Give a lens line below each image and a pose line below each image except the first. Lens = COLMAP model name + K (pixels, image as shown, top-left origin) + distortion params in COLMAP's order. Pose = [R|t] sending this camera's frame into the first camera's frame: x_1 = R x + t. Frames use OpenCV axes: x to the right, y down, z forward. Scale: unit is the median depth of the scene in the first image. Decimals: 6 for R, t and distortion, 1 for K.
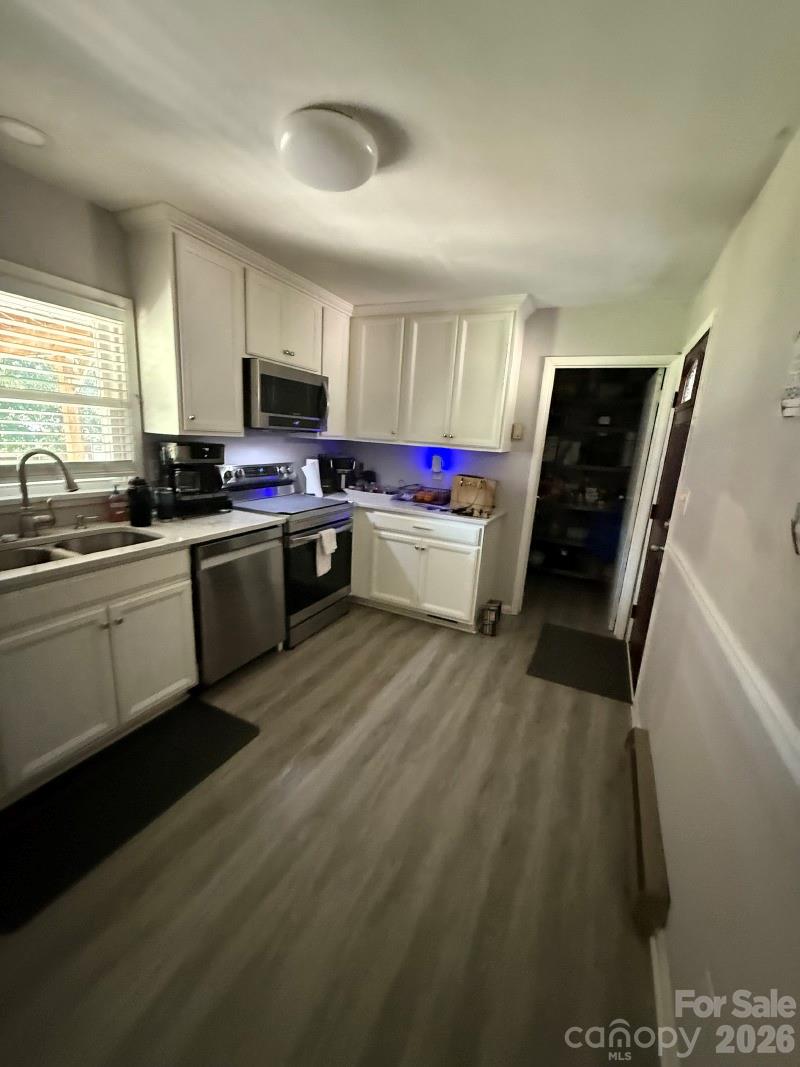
lens RADIAL K [[426.8, 0, 399.2], [0, 426.8, 537.5], [0, 0, 1]] dist [-0.000335, -0.000493]
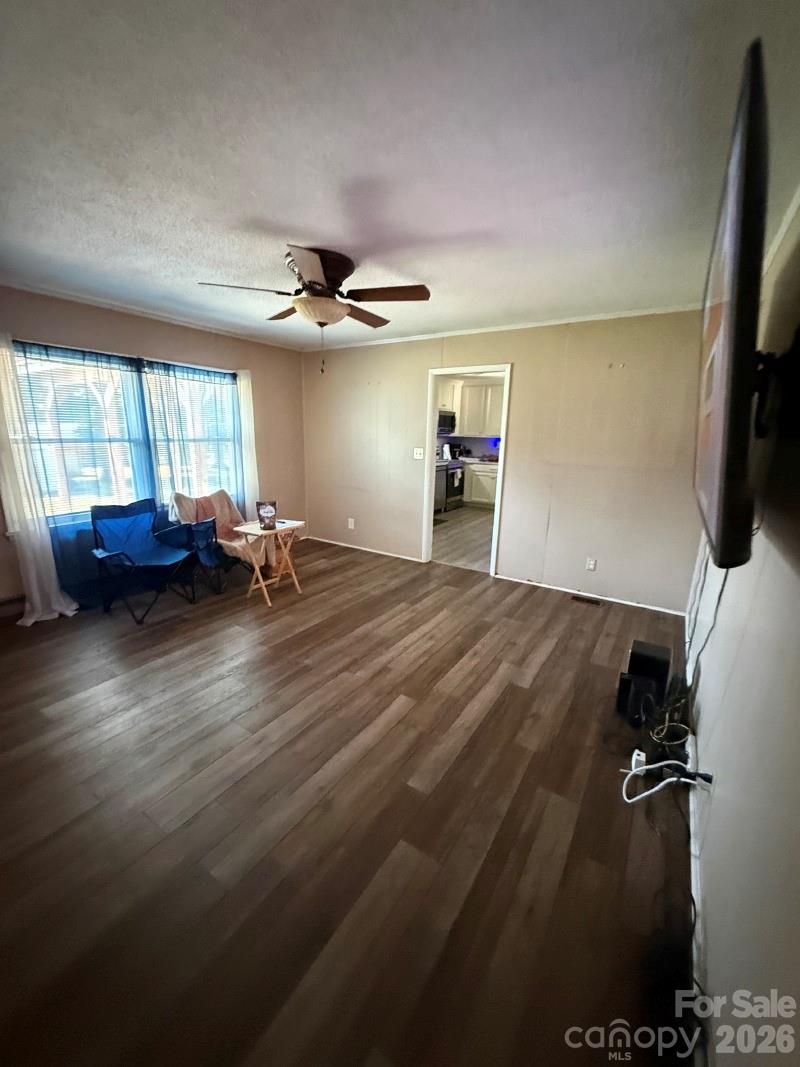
lens RADIAL K [[426.8, 0, 396.2], [0, 426.8, 536.8], [0, 0, 1]] dist [-0.000335, -0.000493]
pose [[0.989604, -0.000292, -0.143816, -0.181141], [0.002124, 0.999919, 0.012581, 0.410401], [0.143800, -0.012755, 0.989525, -1.927241]]
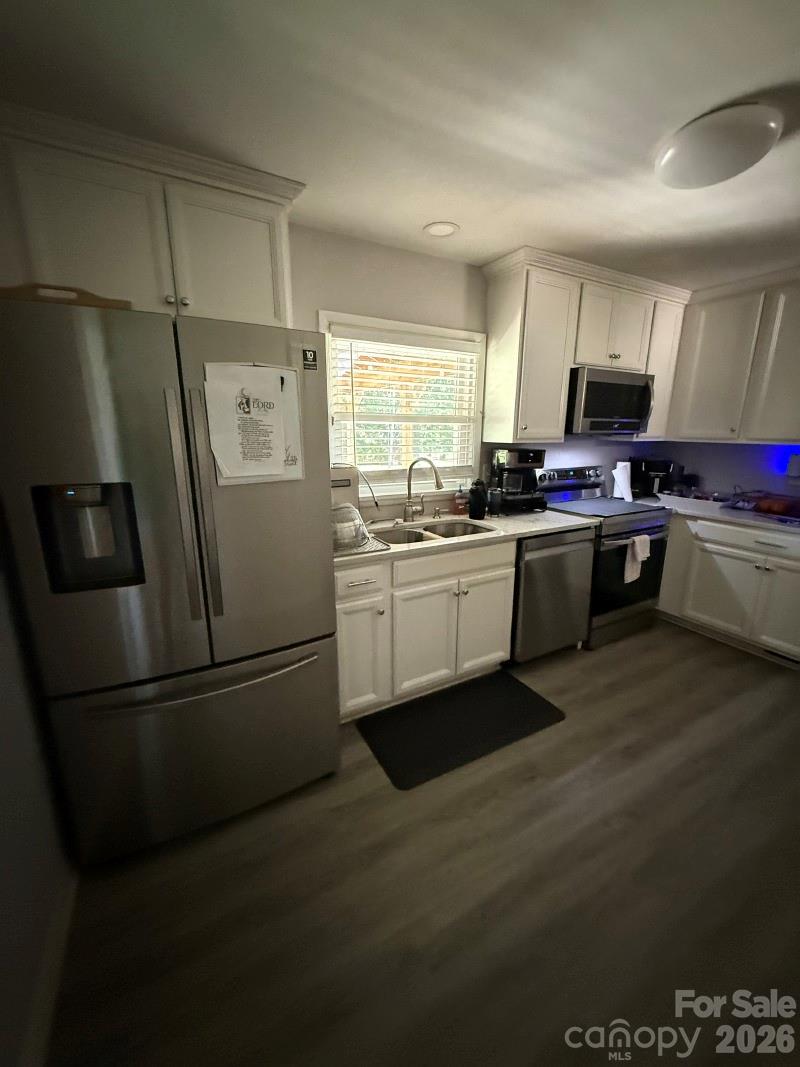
lens RADIAL K [[426.8, 0, 401.9], [0, 426.8, 535.3], [0, 0, 1]] dist [-0.000335, -0.000493]
pose [[0.815522, 0.083231, -0.572710, -0.062056], [-0.090854, 0.995746, 0.015338, 0.015662], [0.571550, 0.039525, 0.819615, -0.093080]]
